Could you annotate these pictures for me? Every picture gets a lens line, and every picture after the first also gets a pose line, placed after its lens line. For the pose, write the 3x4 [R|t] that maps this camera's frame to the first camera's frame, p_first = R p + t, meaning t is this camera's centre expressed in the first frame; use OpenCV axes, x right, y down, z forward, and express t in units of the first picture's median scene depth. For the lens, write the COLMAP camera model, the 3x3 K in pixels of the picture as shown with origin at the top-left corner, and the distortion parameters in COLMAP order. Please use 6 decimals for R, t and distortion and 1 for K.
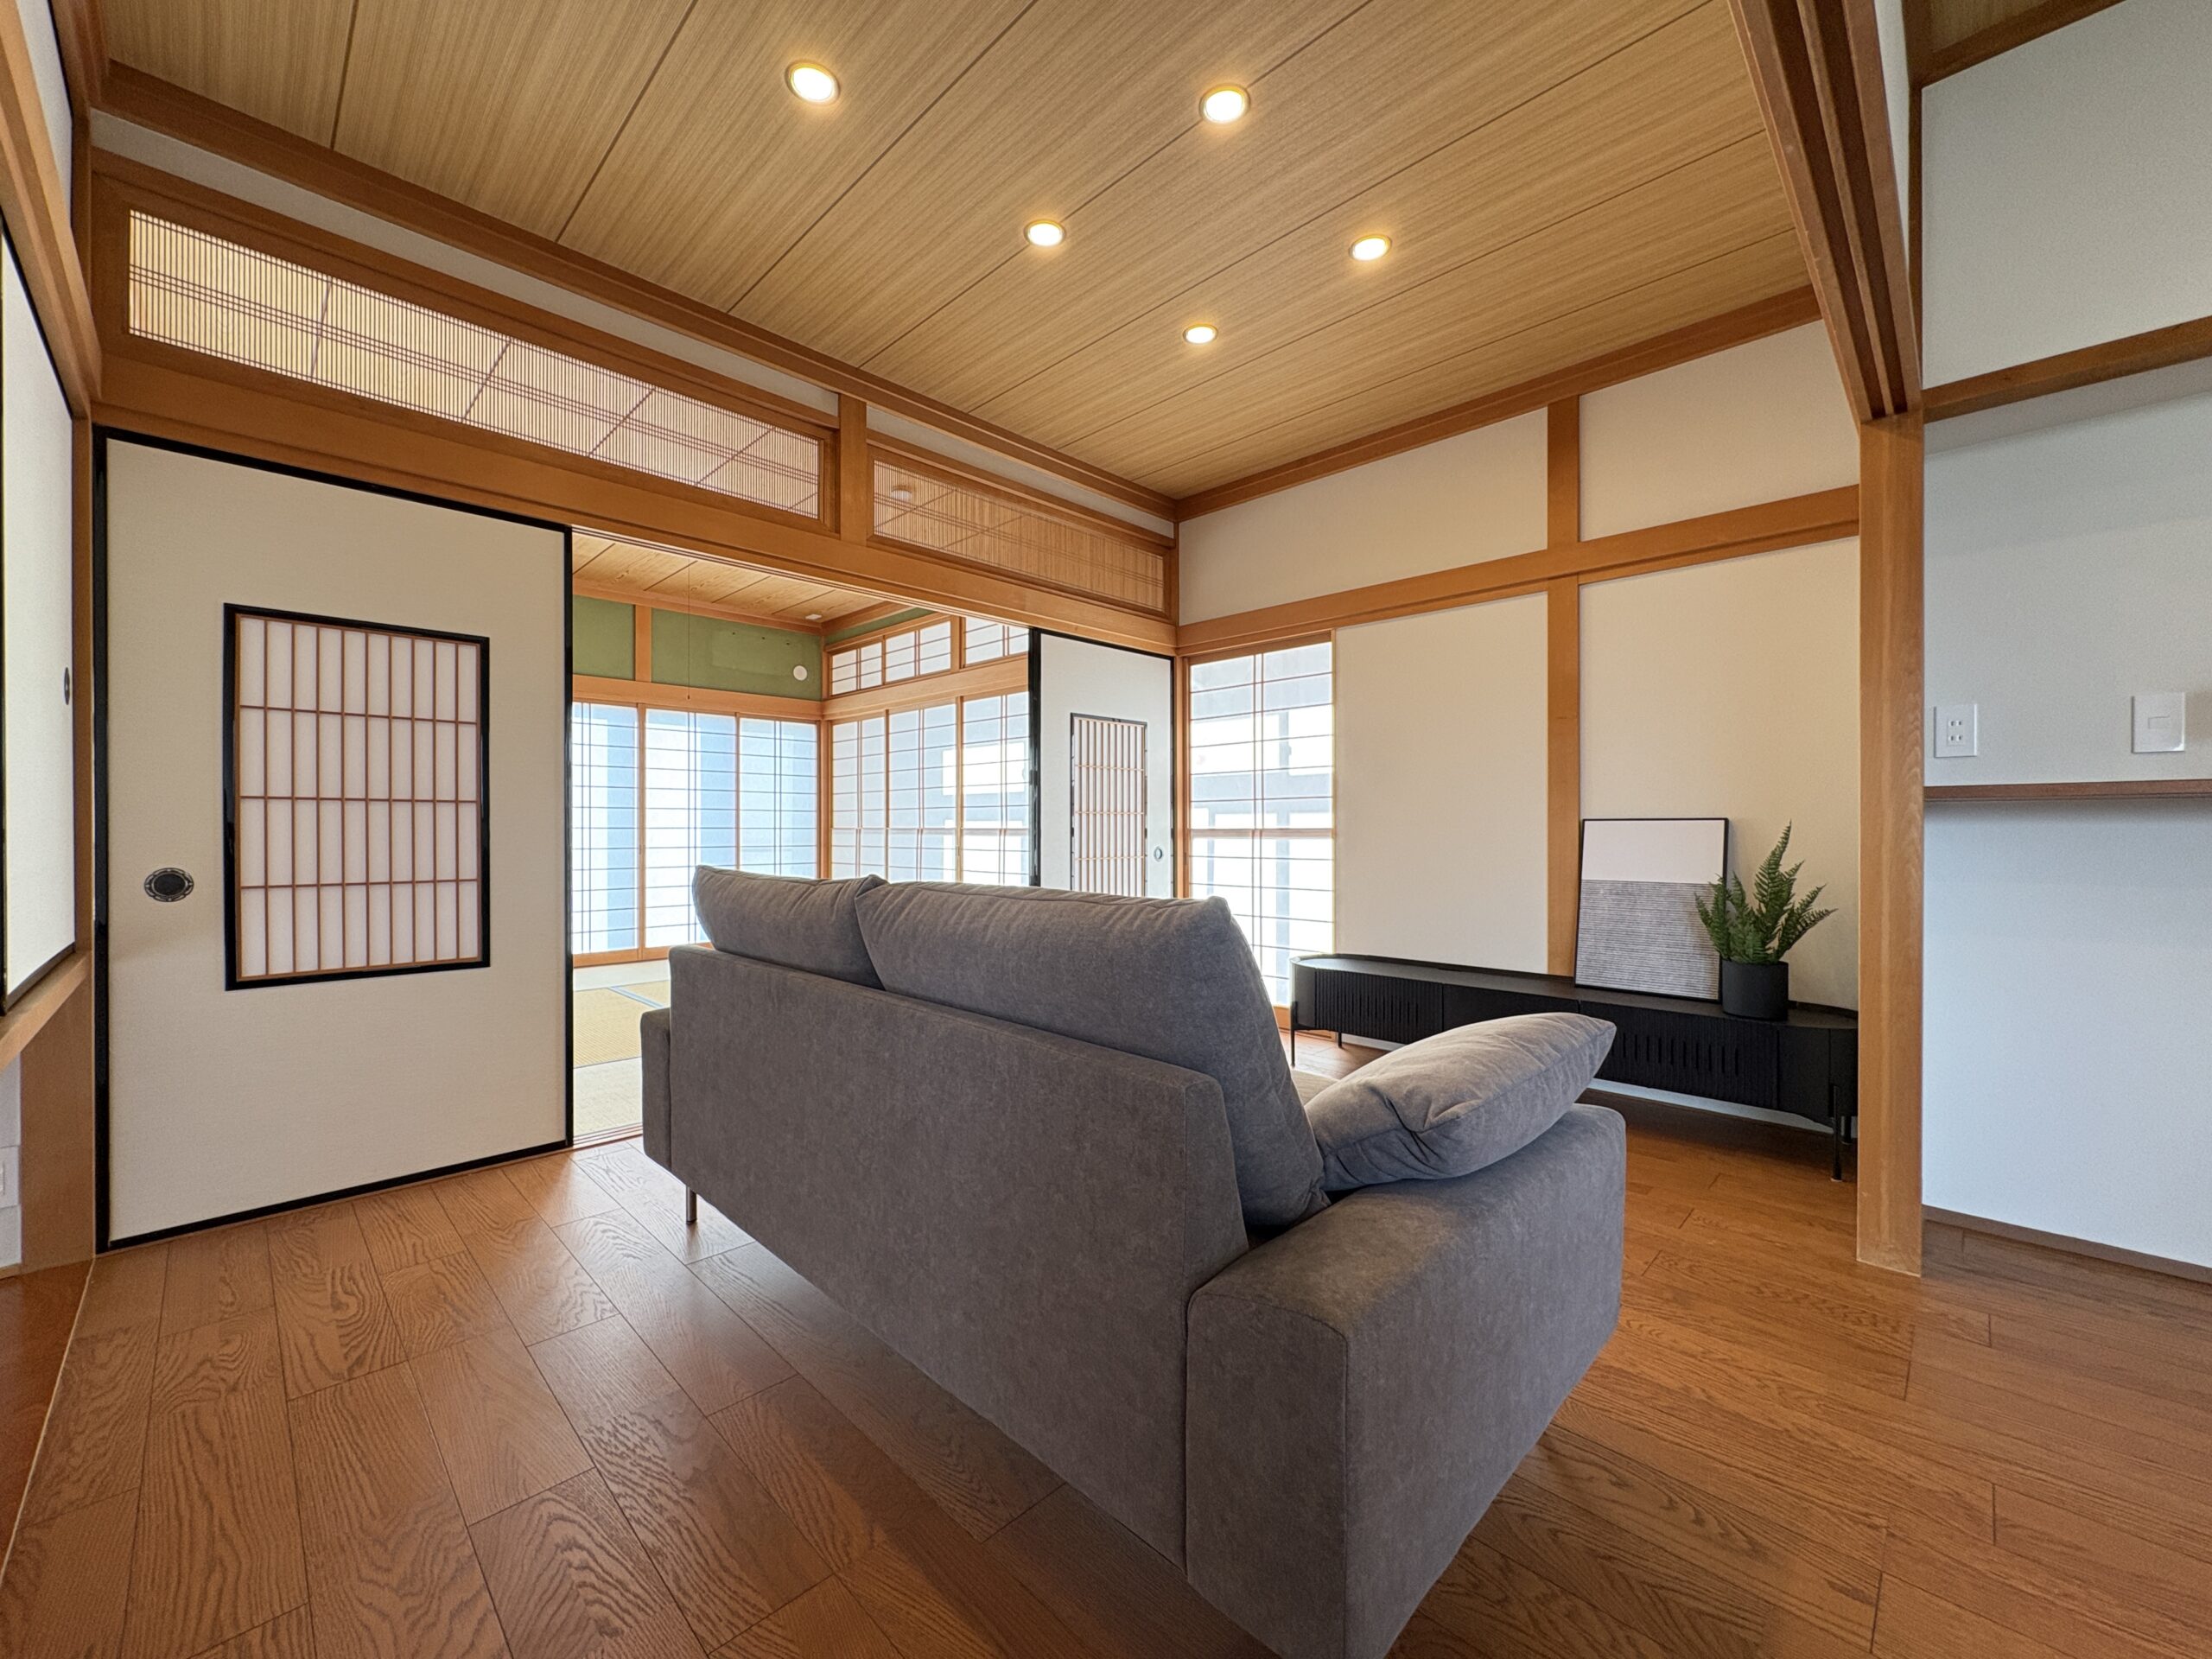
lens RADIAL K [[887.7, 0, 1104.2], [0, 887.7, 823.7], [0, 0, 1]] dist [-0.000593, -0.000018]
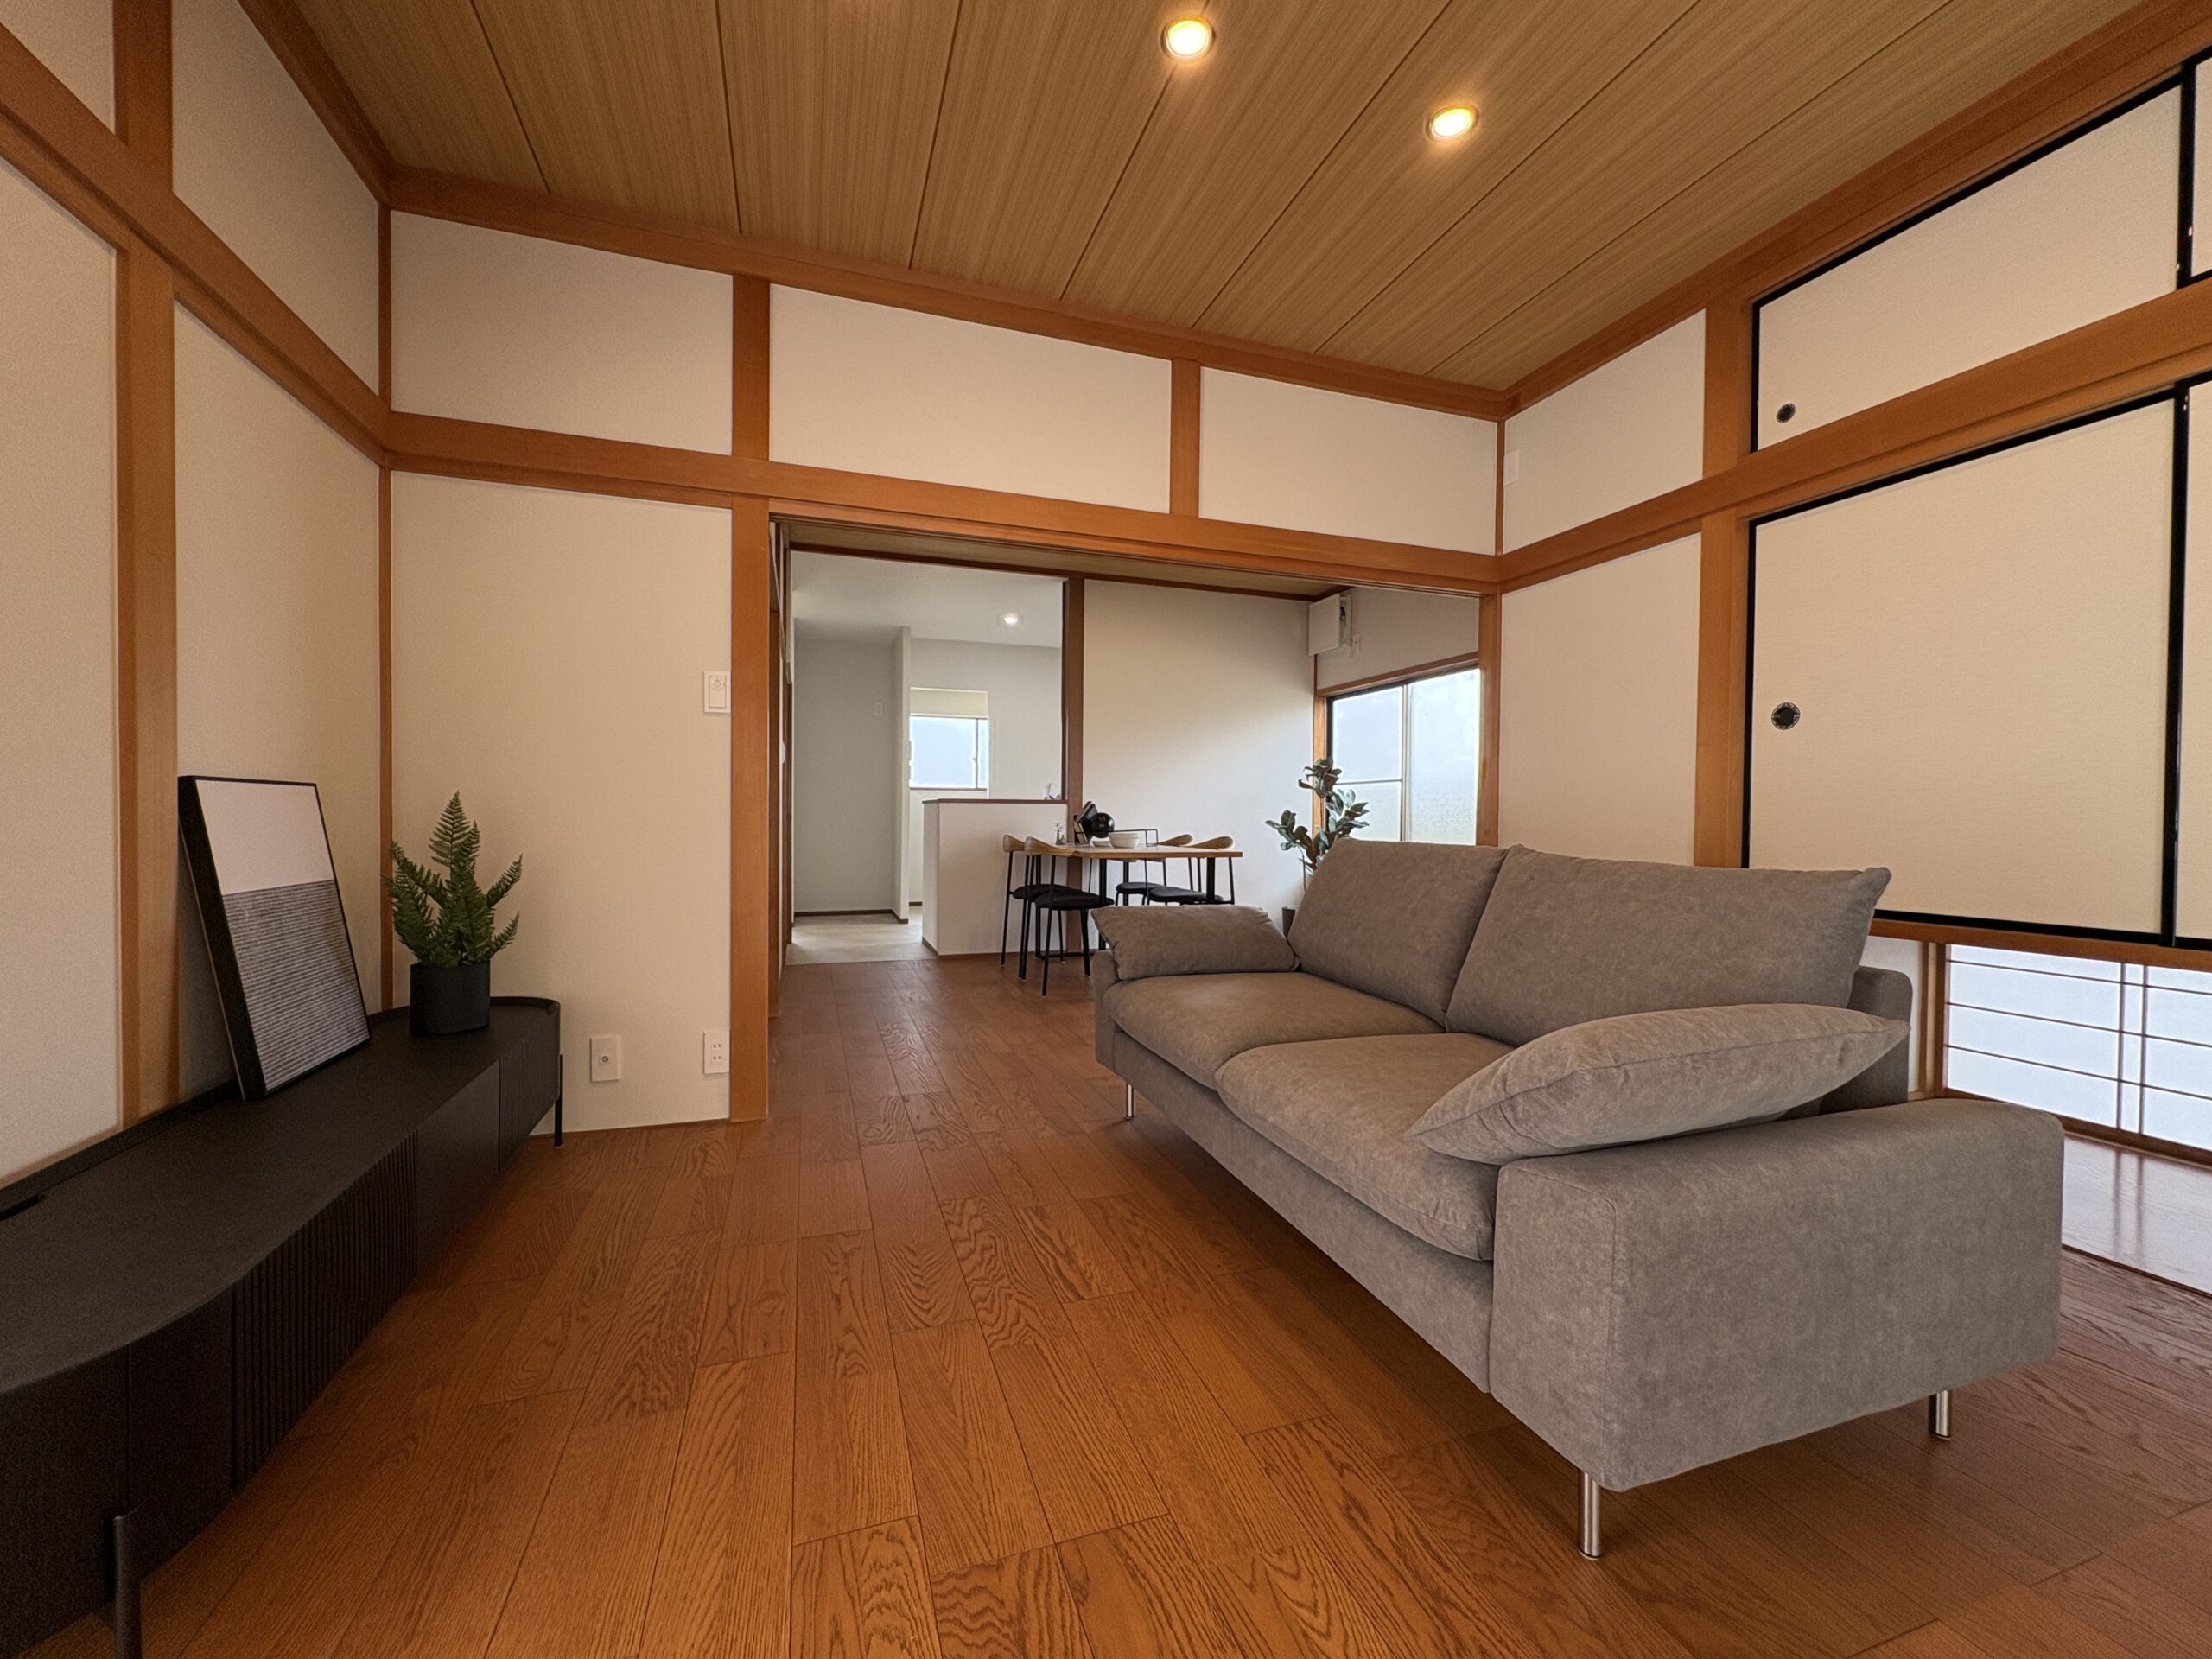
lens RADIAL K [[878.4, 0, 1097.0], [0, 878.4, 829.9], [0, 0, 1]] dist [-0.000002, 0.000102]
pose [[-0.893003, -0.013658, 0.449844, -0.105120], [-0.011109, 0.999904, 0.008306, 0.012208], [-0.449915, 0.002420, -0.893068, 0.935365]]
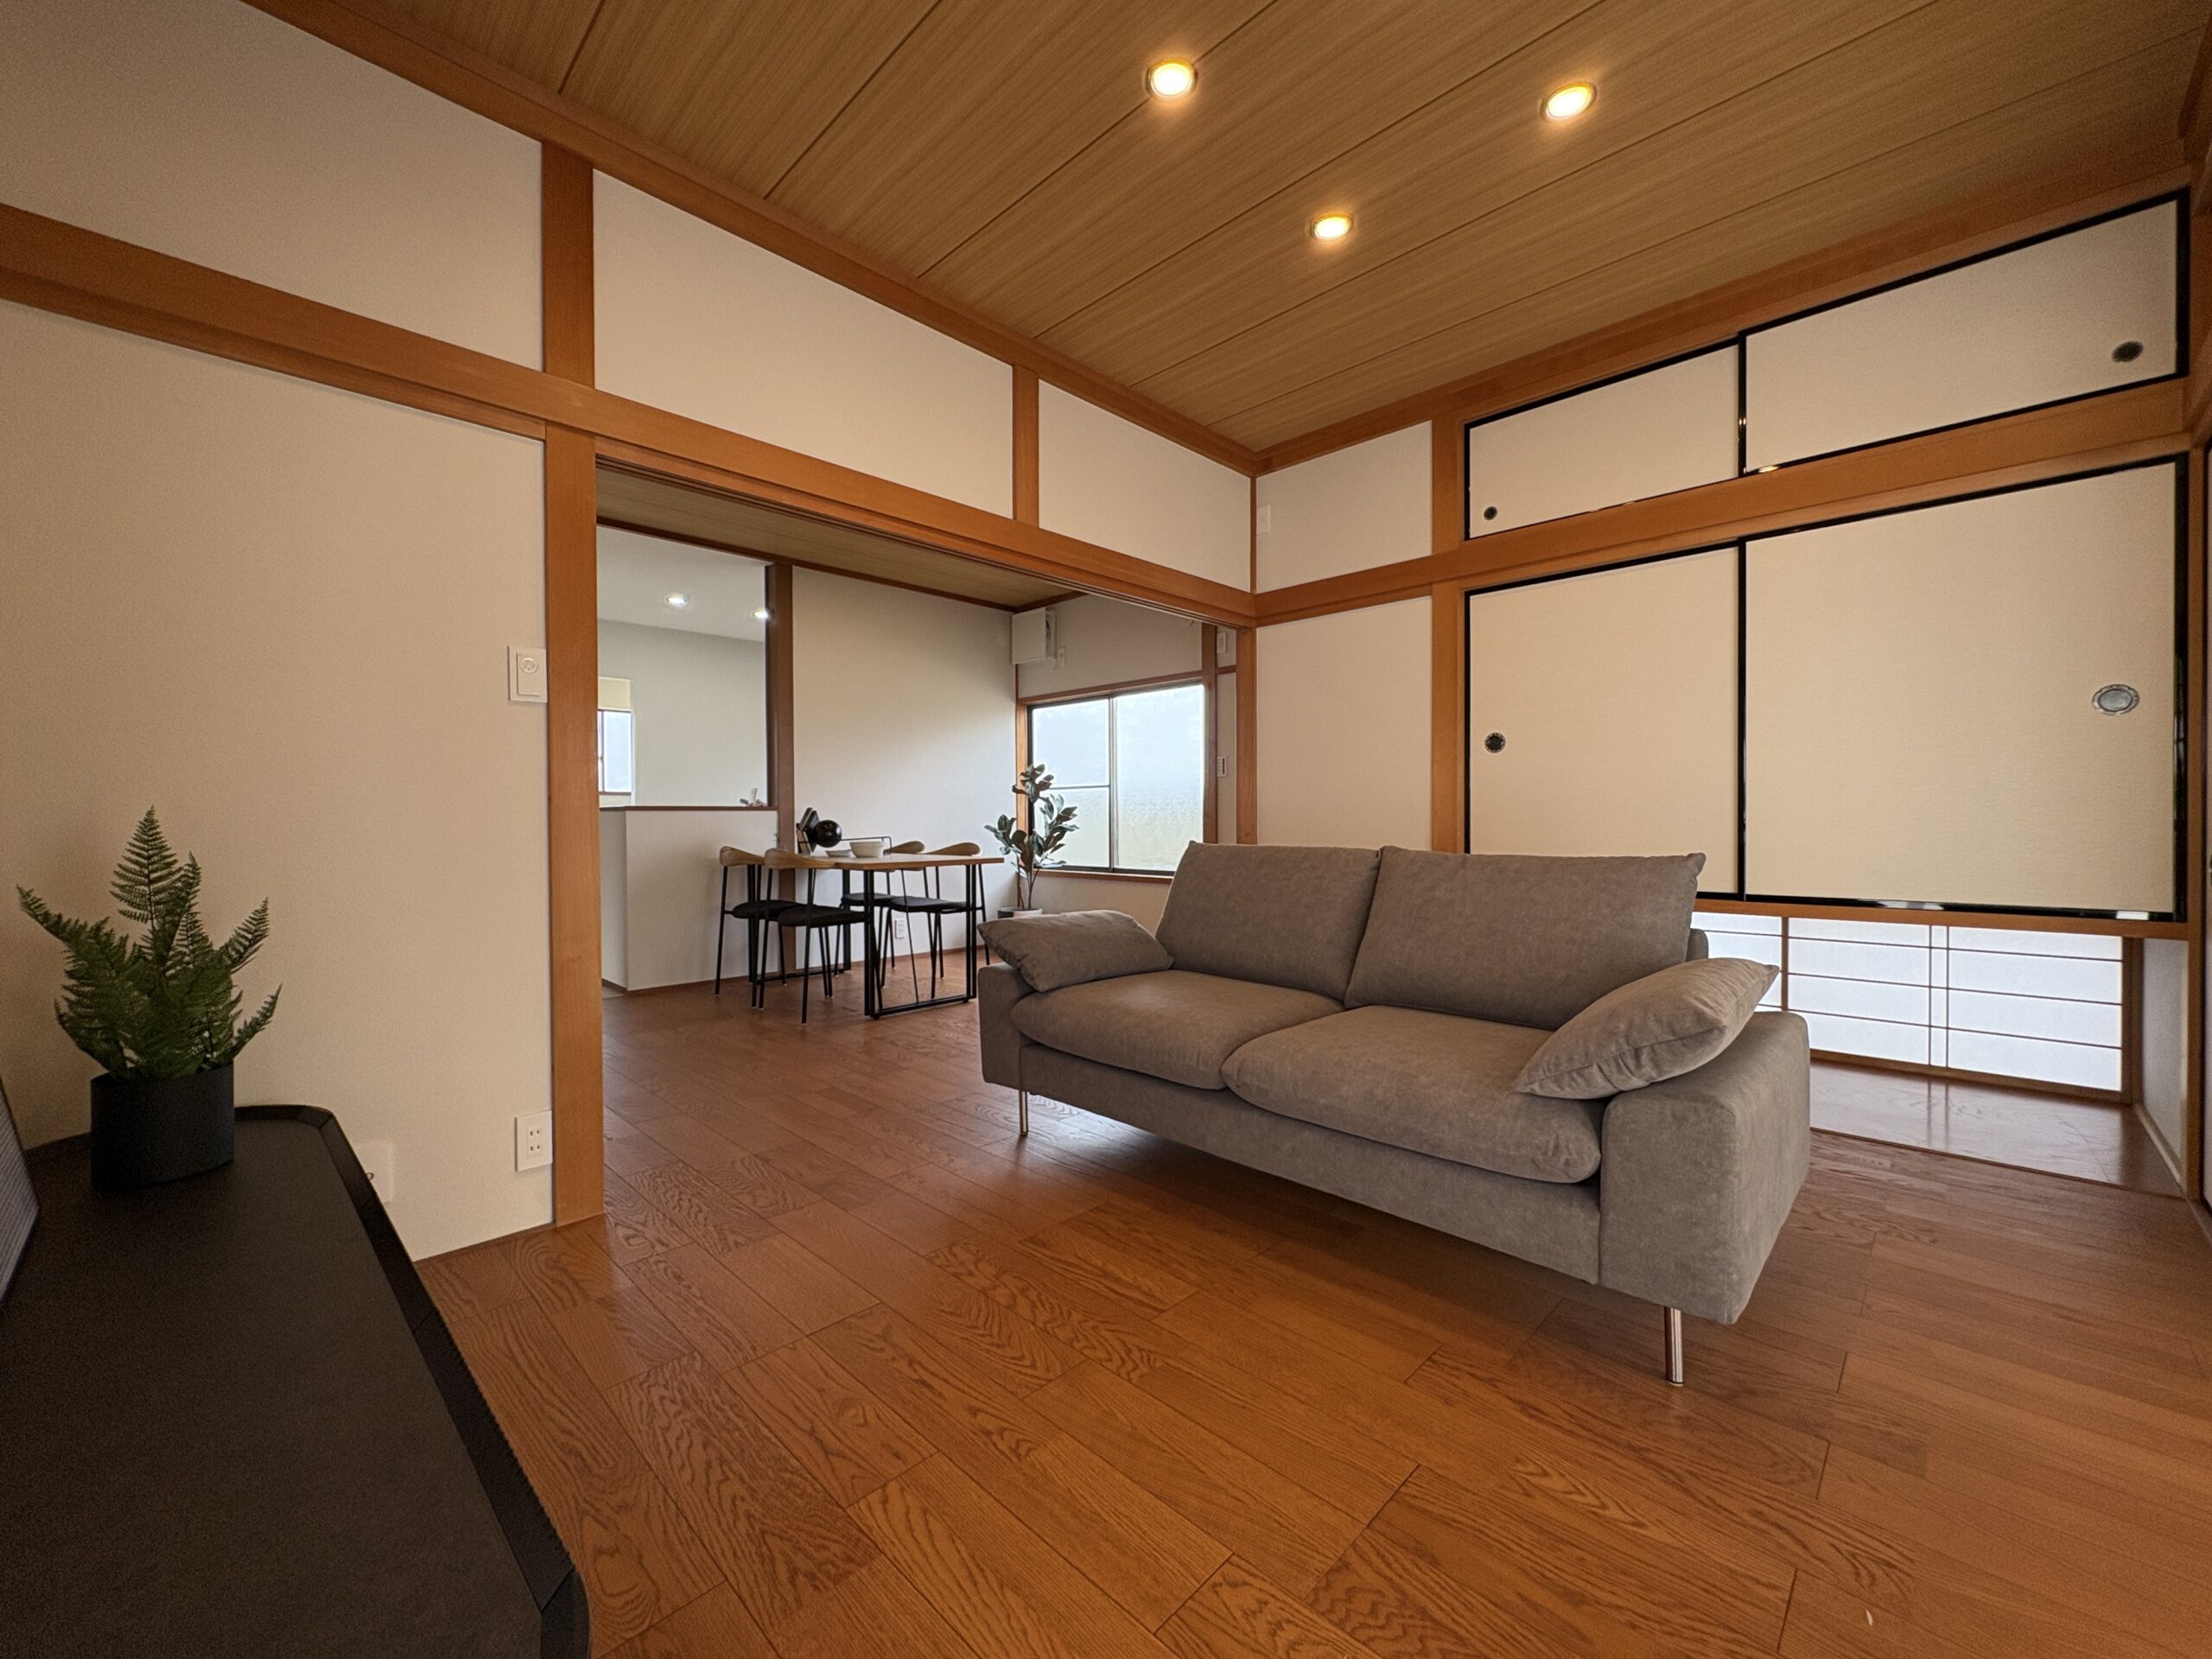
lens RADIAL K [[881.5, 0, 1096.3], [0, 881.5, 829.3], [0, 0, 1]] dist [0.000473, -0.000314]
pose [[-0.999980, 0.006093, 0.001618, 0.108908], [0.006100, 0.999972, 0.004302, 0.006740], [-0.001592, 0.004312, -0.999989, 0.984710]]
